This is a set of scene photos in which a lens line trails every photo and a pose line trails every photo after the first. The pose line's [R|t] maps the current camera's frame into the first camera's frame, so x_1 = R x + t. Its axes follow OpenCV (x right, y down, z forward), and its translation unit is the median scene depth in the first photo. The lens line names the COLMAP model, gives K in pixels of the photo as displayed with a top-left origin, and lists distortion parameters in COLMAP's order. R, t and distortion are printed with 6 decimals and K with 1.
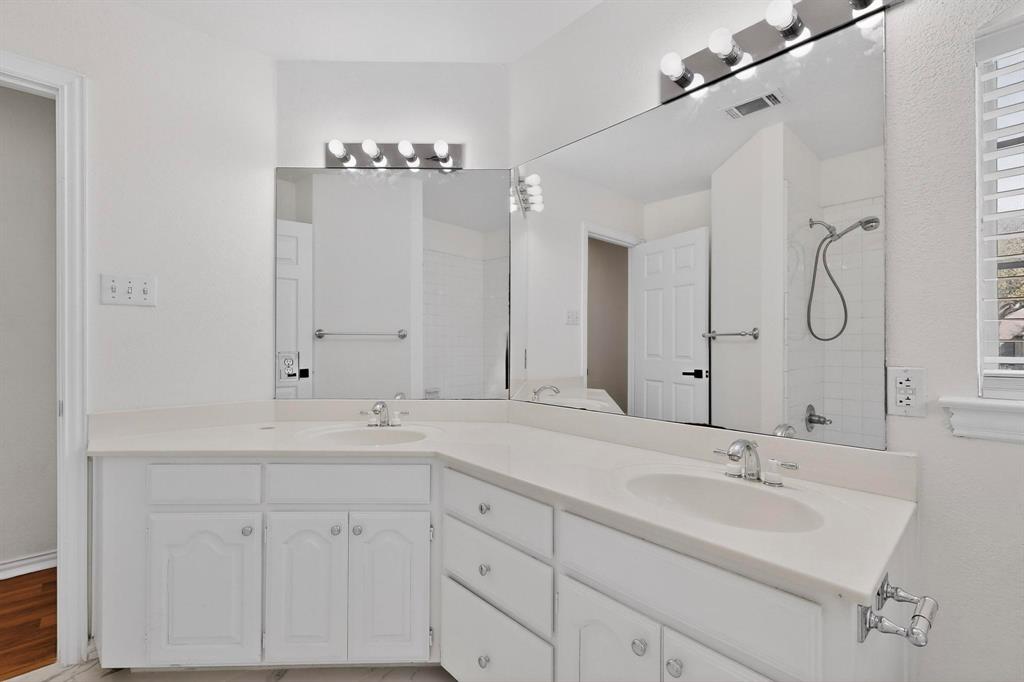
lens RADIAL K [[449.4, 0, 512.0], [0, 449.4, 341.0], [0, 0, 1]] dist [0.001204, 0.000211]
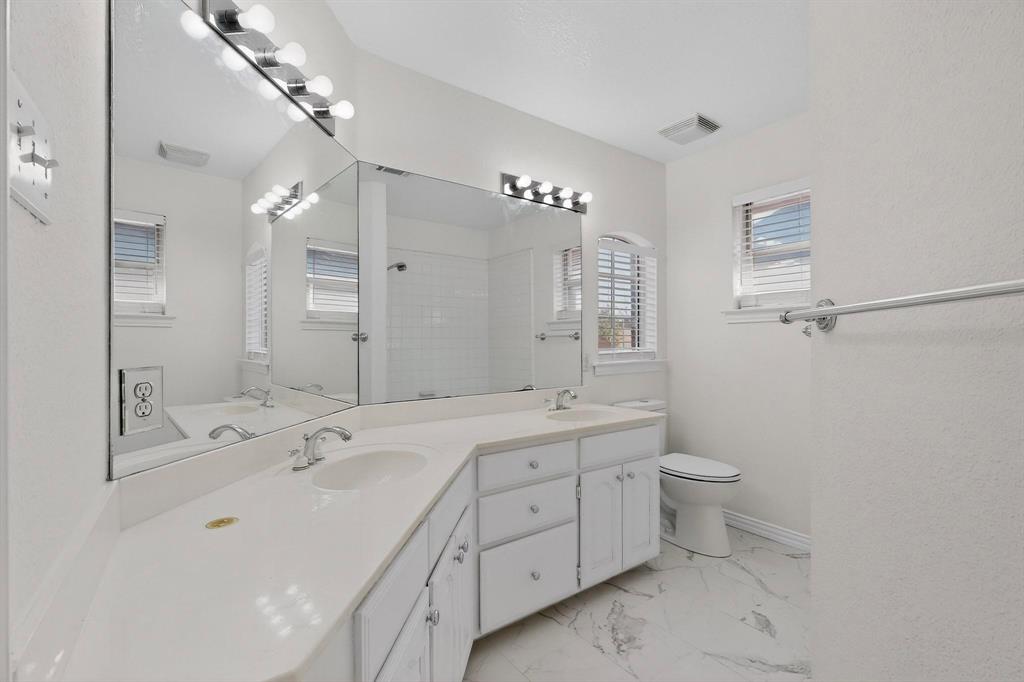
lens RADIAL K [[449.4, 0, 512.0], [0, 449.4, 341.0], [0, 0, 1]] dist [0.001204, 0.000211]
pose [[0.124484, -0.001287, 0.992221, -1.610432], [0.006448, 0.999979, 0.000488, -0.012270], [-0.992201, 0.006337, 0.124490, 0.995971]]
